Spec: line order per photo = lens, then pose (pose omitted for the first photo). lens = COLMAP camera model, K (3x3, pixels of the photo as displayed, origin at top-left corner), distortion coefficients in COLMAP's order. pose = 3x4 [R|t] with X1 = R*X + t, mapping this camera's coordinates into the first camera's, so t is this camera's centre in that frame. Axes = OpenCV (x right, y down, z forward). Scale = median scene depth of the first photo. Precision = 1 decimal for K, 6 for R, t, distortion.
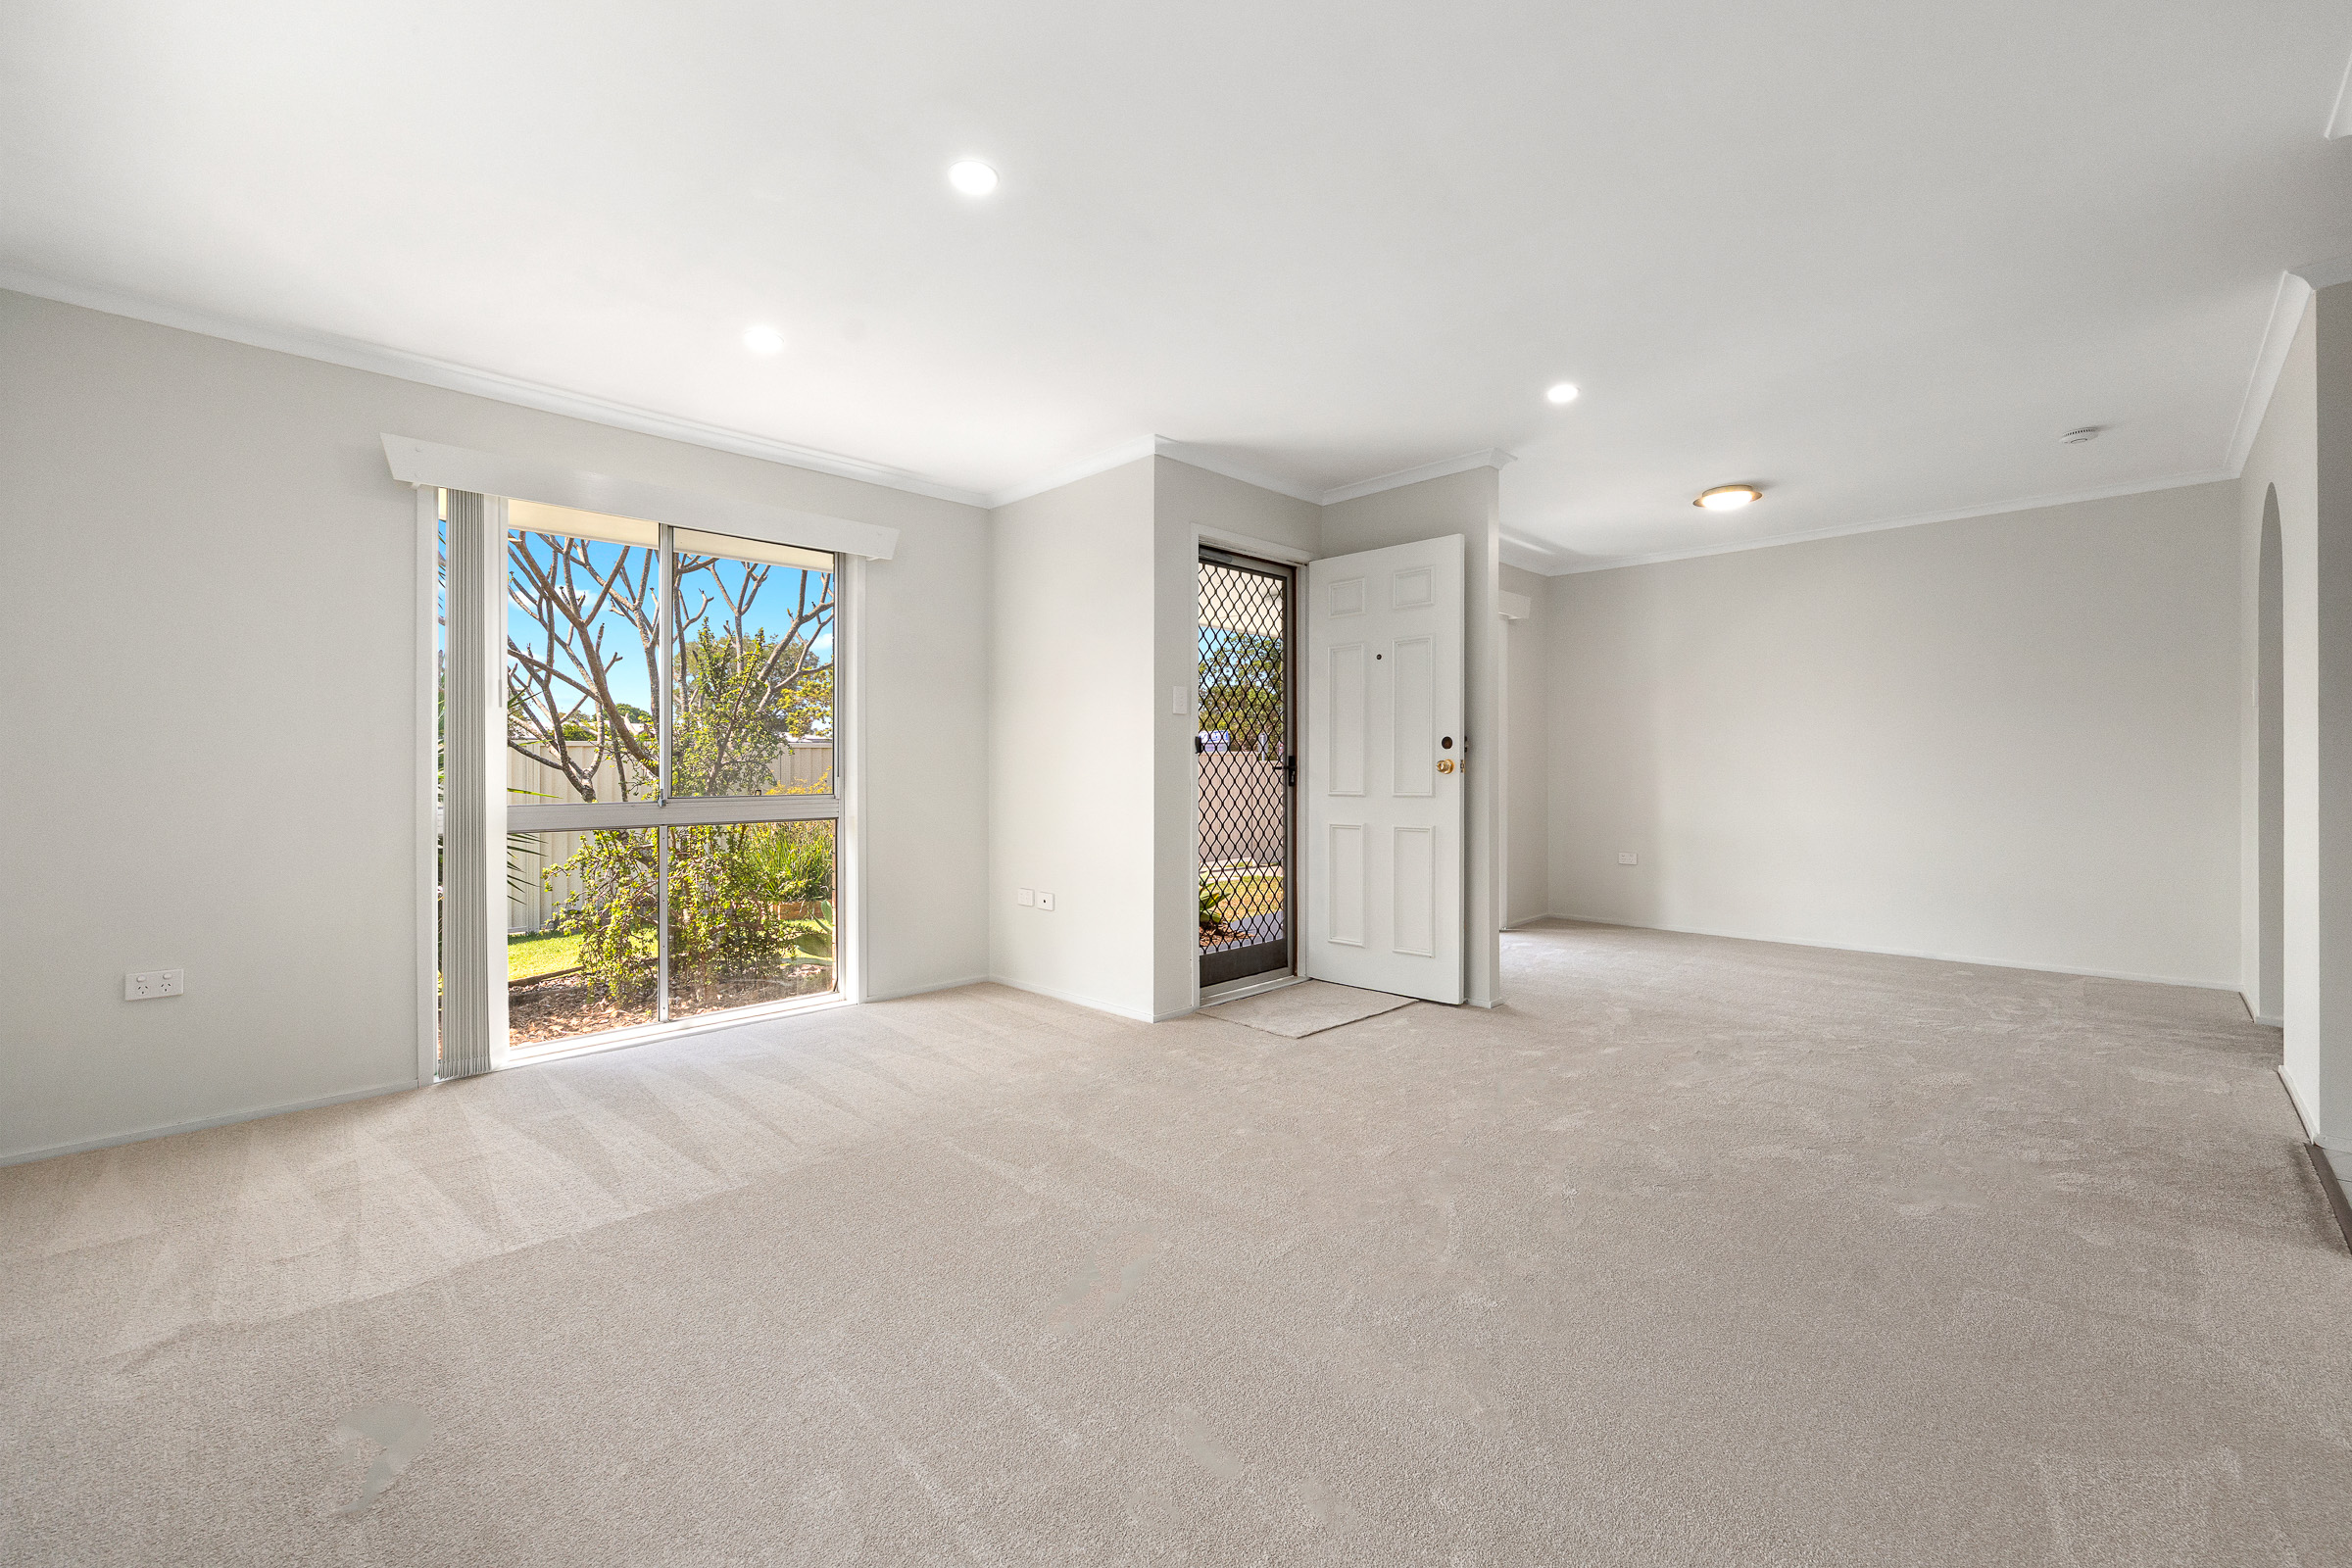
lens RADIAL K [[961.8, 0, 1183.5], [0, 961.8, 790.7], [0, 0, 1]] dist [-0.002705, 0.000025]
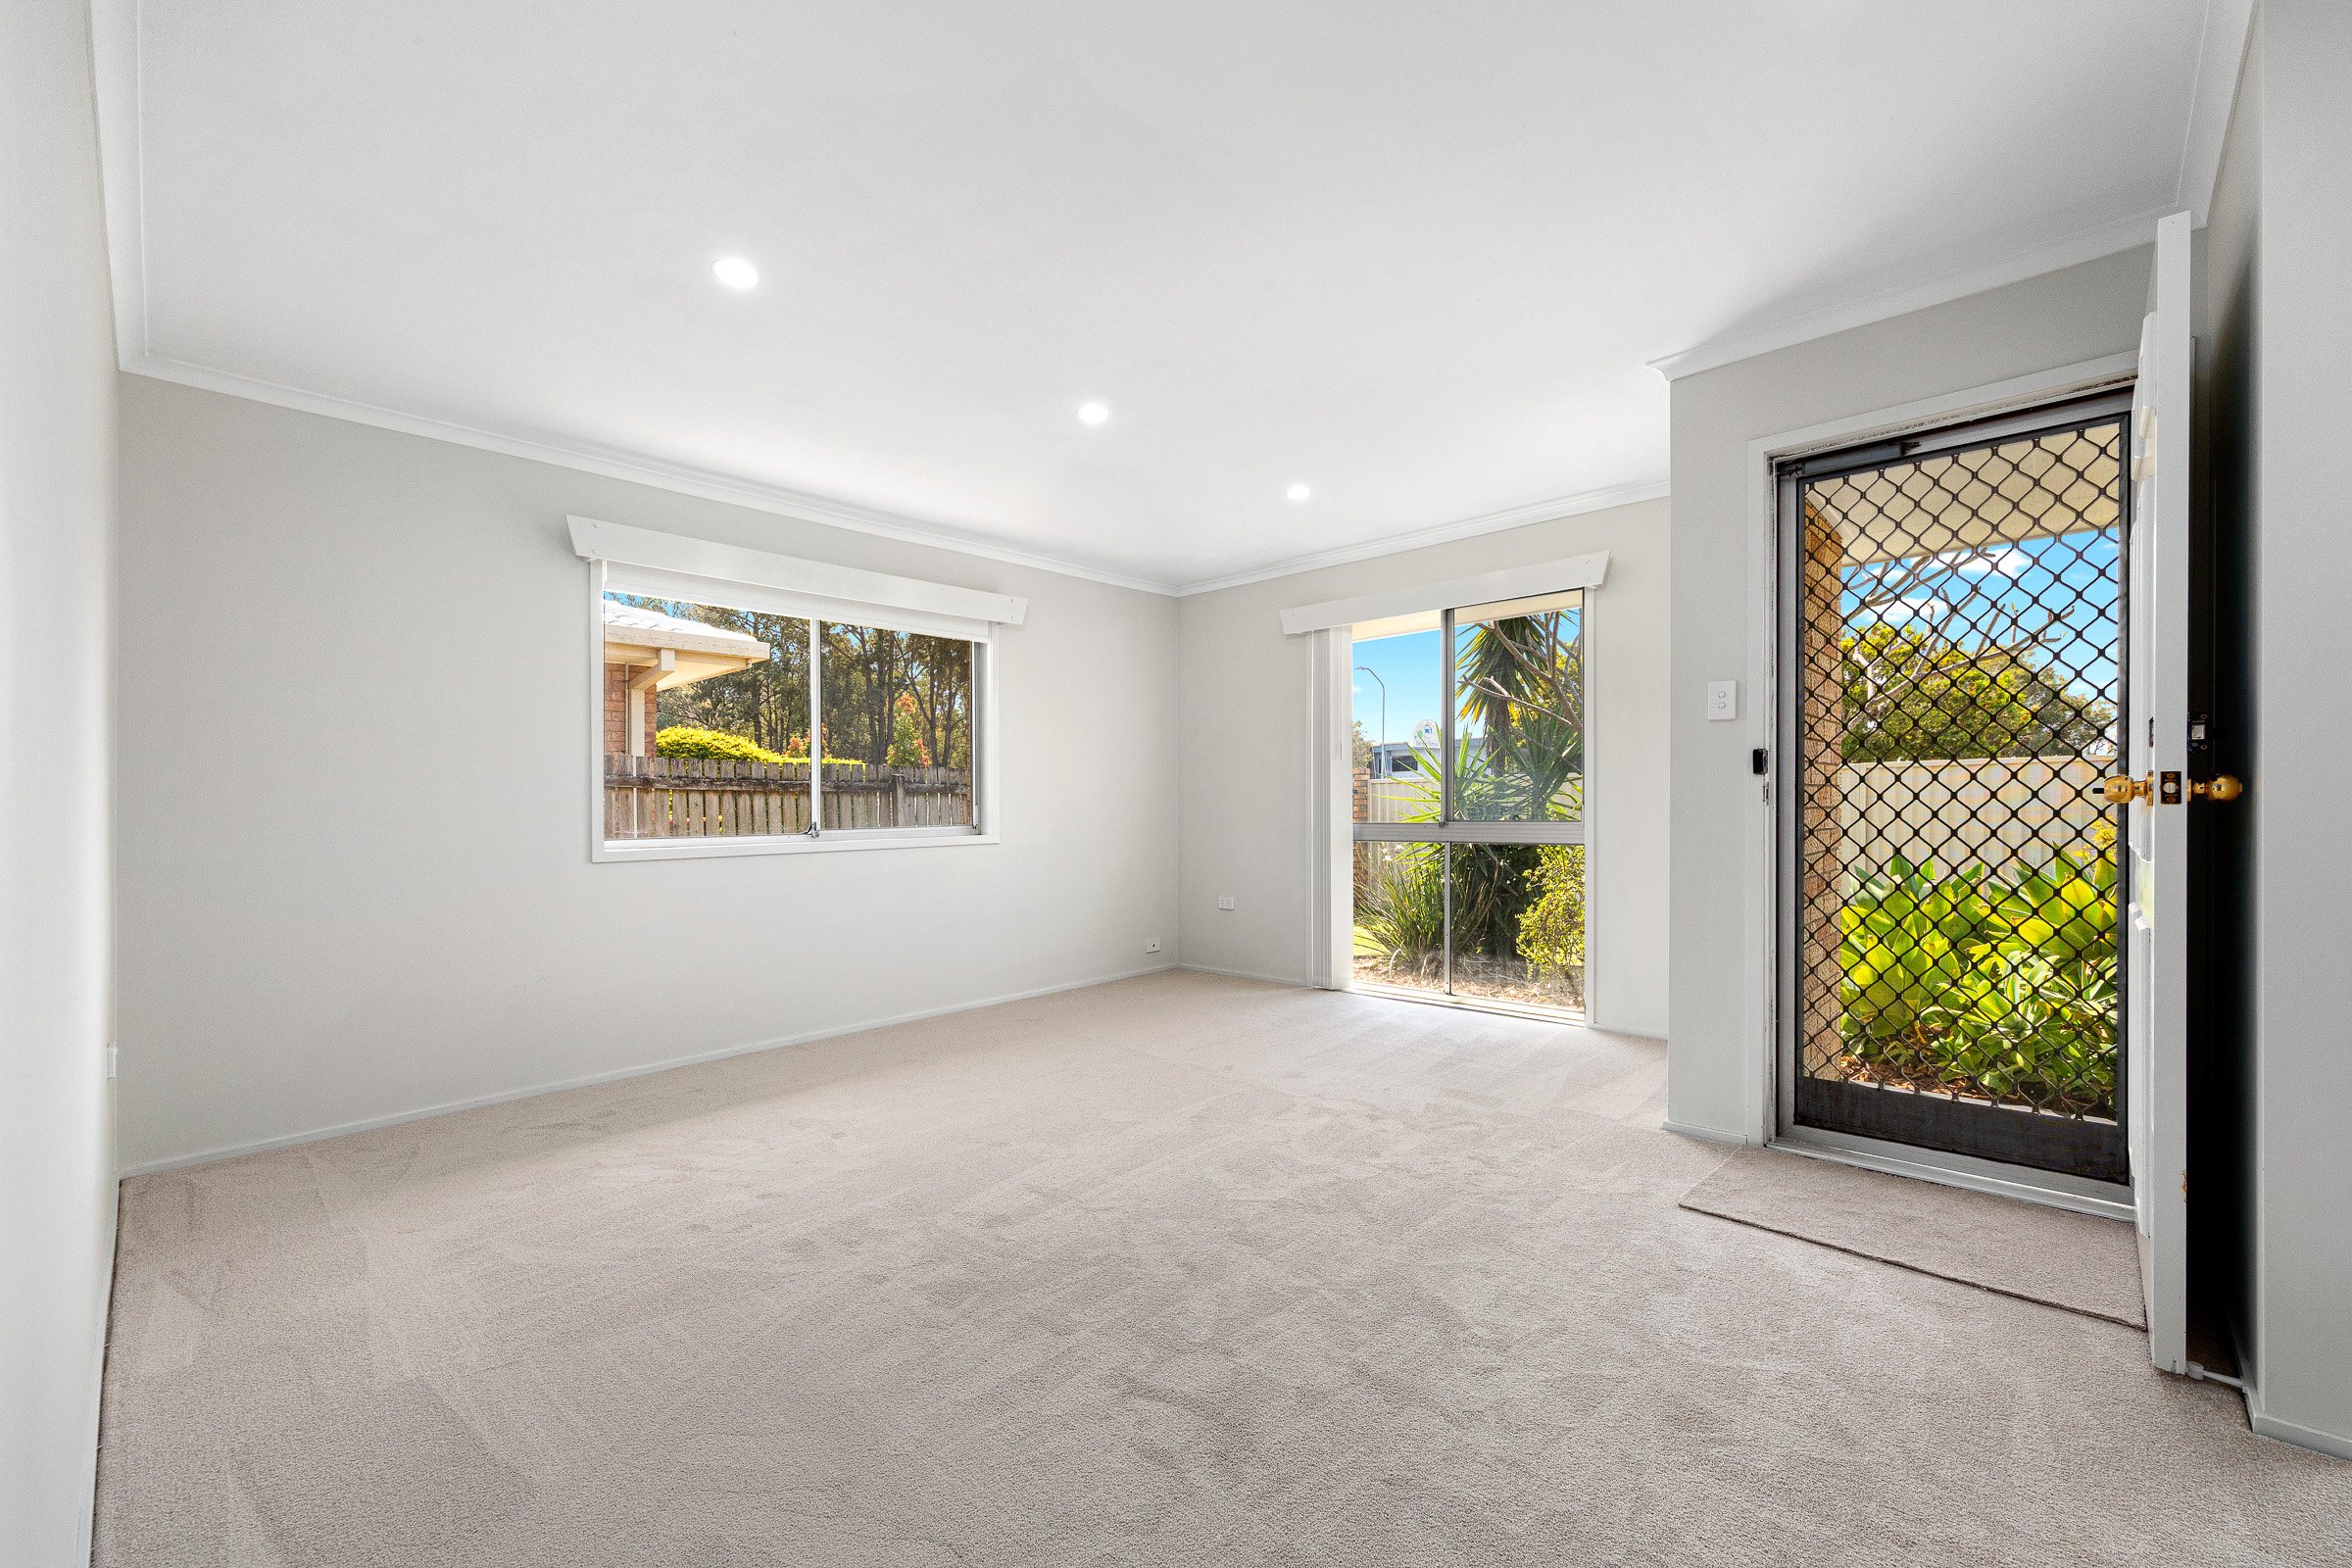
lens RADIAL K [[961.8, 0, 1187.6], [0, 961.8, 796.2], [0, 0, 1]] dist [-0.002705, 0.000025]
pose [[0.033511, 0.003780, -0.999431, 0.655878], [0.008837, 0.999953, 0.004078, -0.029434], [0.999399, -0.008969, 0.033476, 0.539628]]
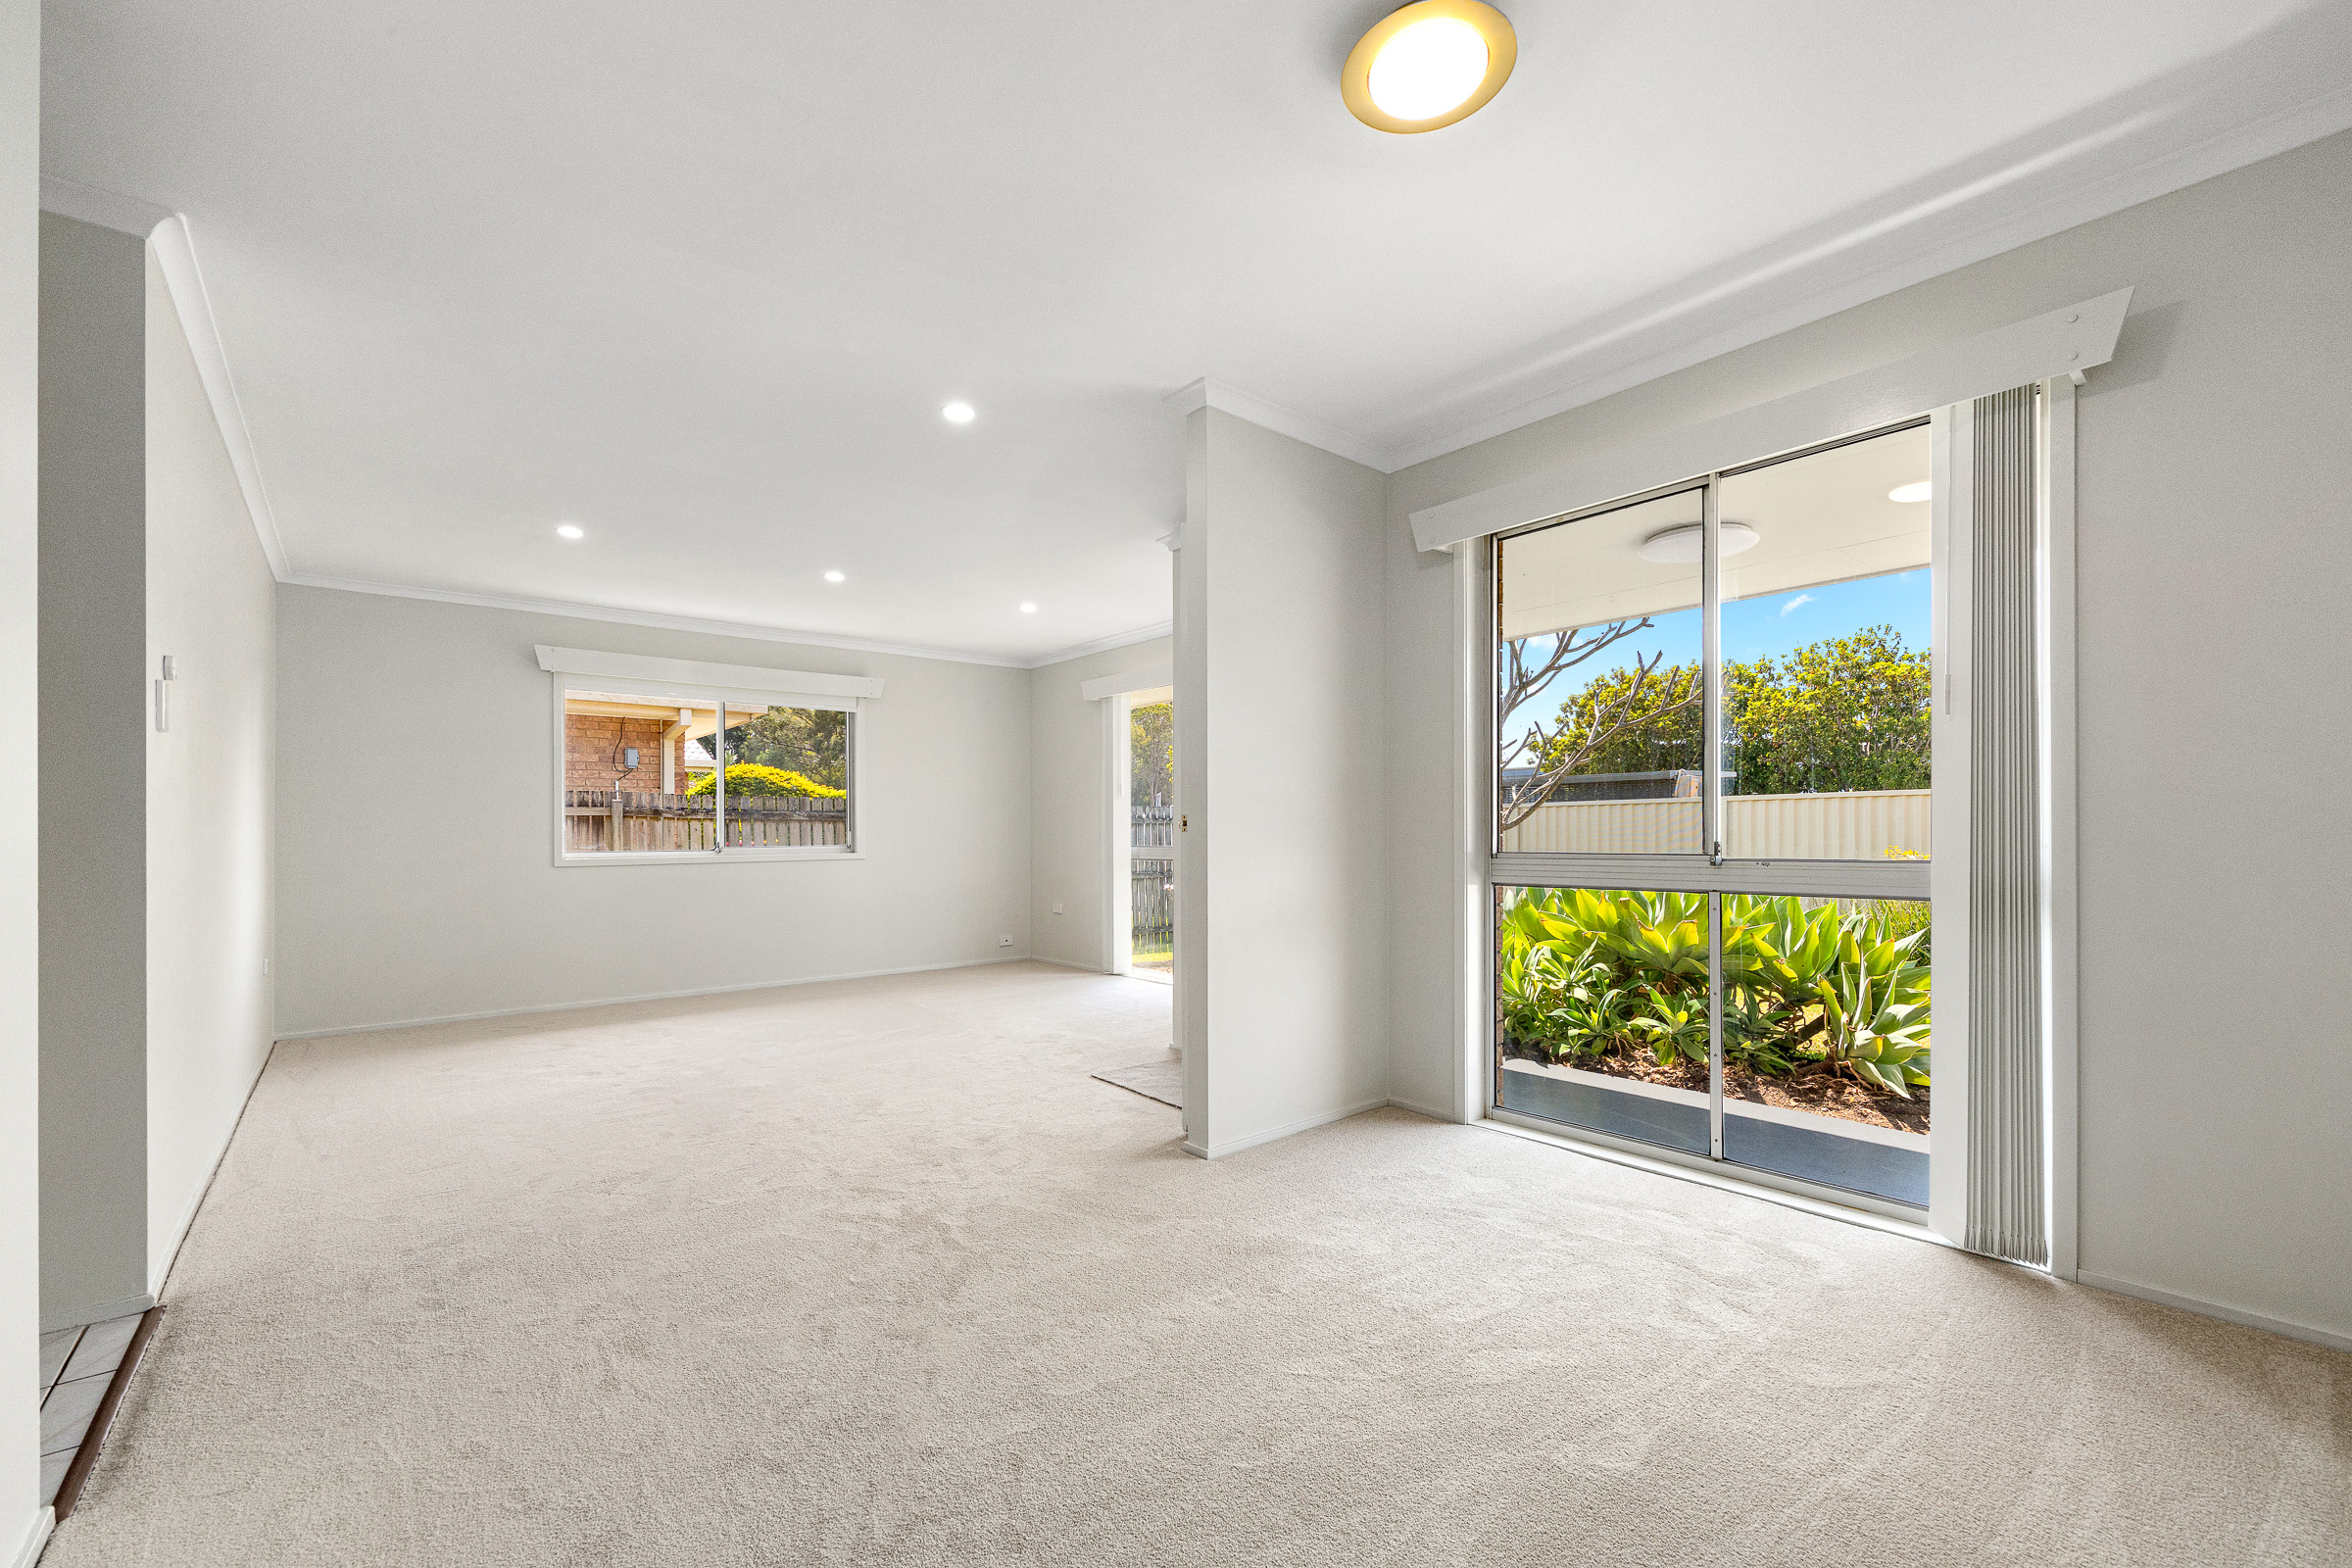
lens RADIAL K [[961.8, 0, 1164.5], [0, 961.8, 823.5], [0, 0, 1]] dist [-0.002705, 0.000025]
pose [[-0.100001, 0.002647, -0.994984, 1.019915], [0.003951, 0.999990, 0.002263, -0.029728], [0.994980, -0.003704, -0.100010, 1.012081]]
